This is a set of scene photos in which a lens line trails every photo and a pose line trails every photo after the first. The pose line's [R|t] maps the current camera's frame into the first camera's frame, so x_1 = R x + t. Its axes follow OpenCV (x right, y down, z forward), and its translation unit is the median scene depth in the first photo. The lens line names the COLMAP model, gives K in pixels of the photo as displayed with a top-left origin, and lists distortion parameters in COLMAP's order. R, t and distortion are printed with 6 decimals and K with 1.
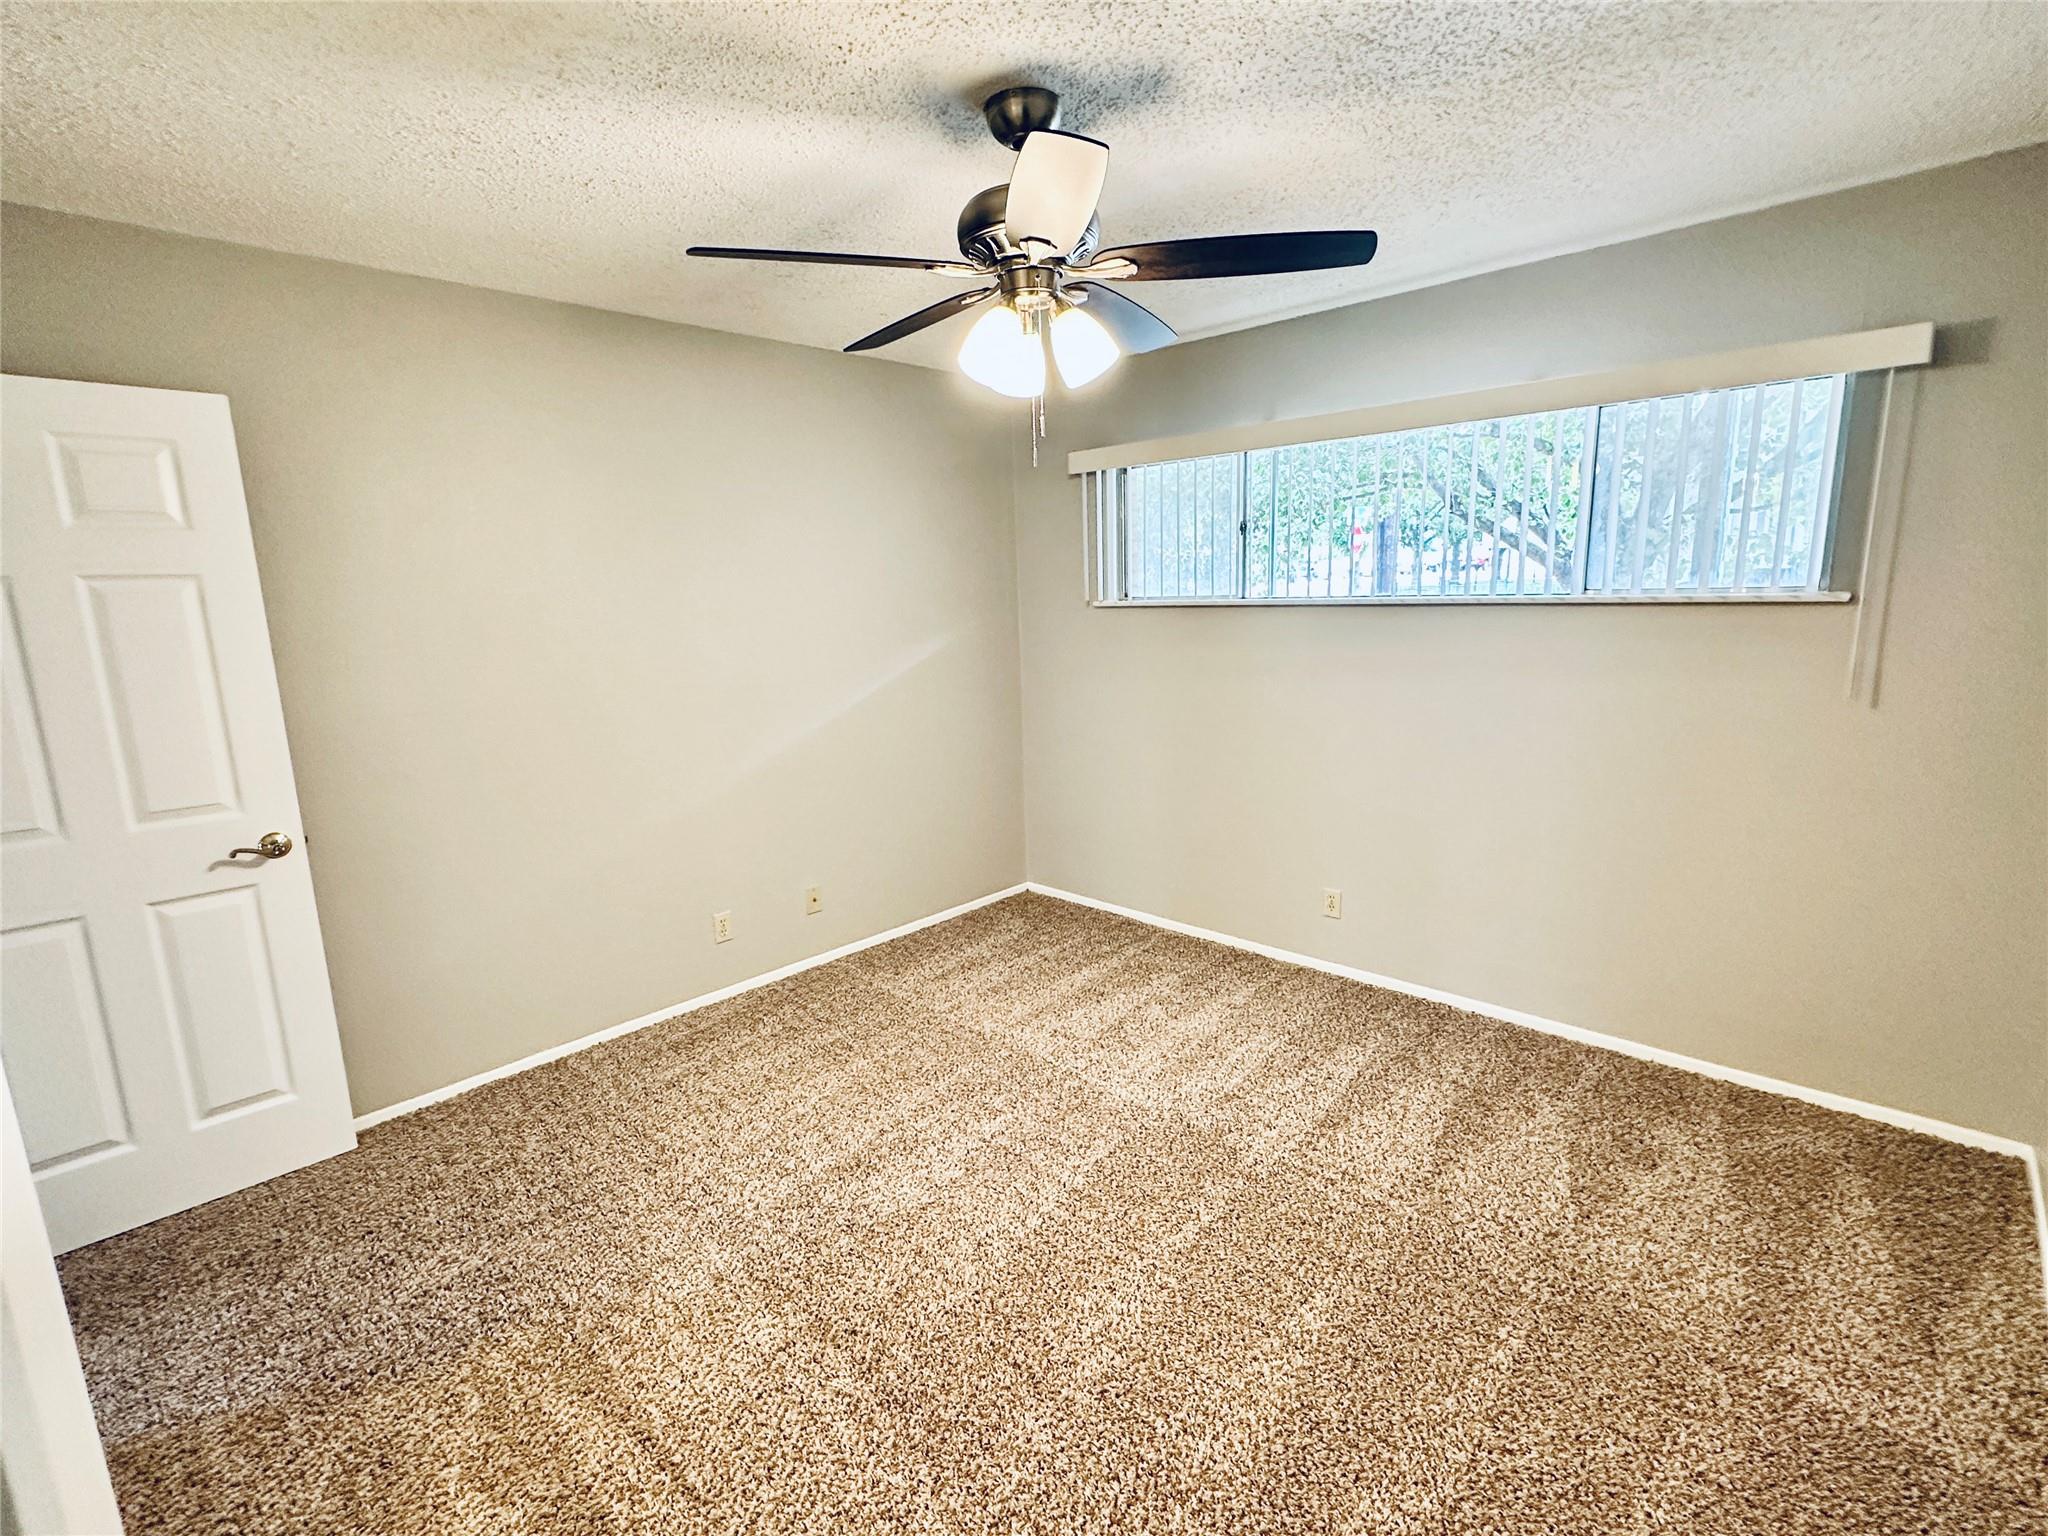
lens RADIAL K [[944.0, 0, 1021.8], [0, 944.0, 770.7], [0, 0, 1]] dist [-0.004019, 0.000797]
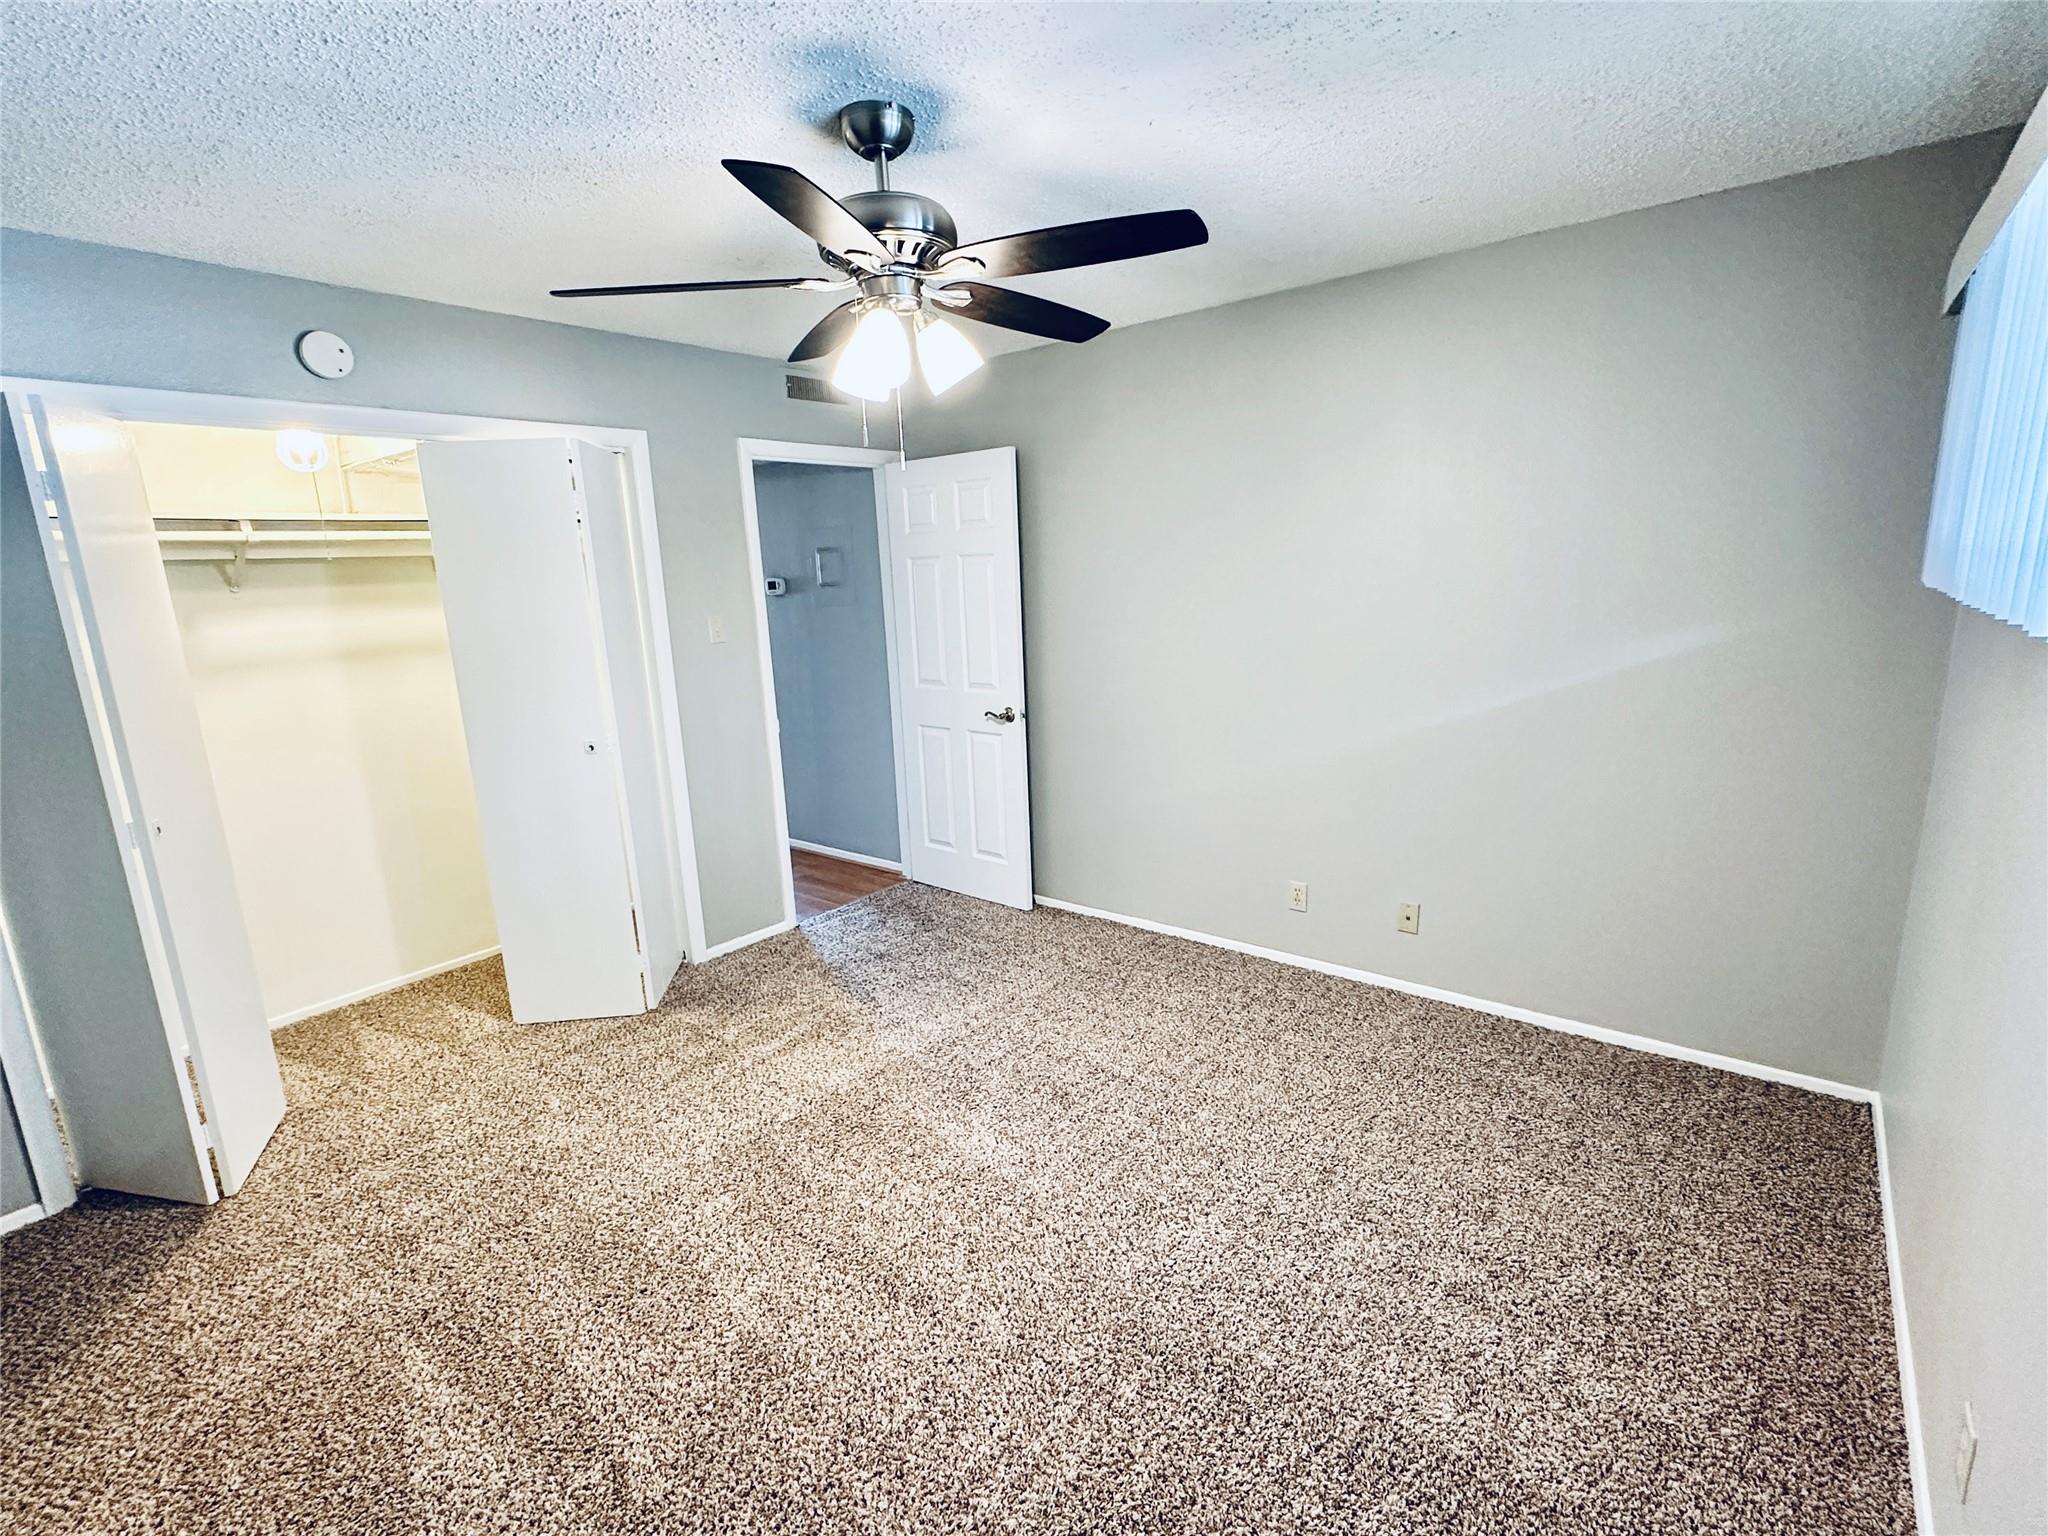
lens RADIAL K [[944.0, 0, 1026.4], [0, 944.0, 770.0], [0, 0, 1]] dist [-0.004019, 0.000797]
pose [[0.084563, 0.232591, -0.968891, 0.640787], [-0.156682, 0.963381, 0.217594, -0.145650], [0.984022, 0.133408, 0.117909, 0.619541]]
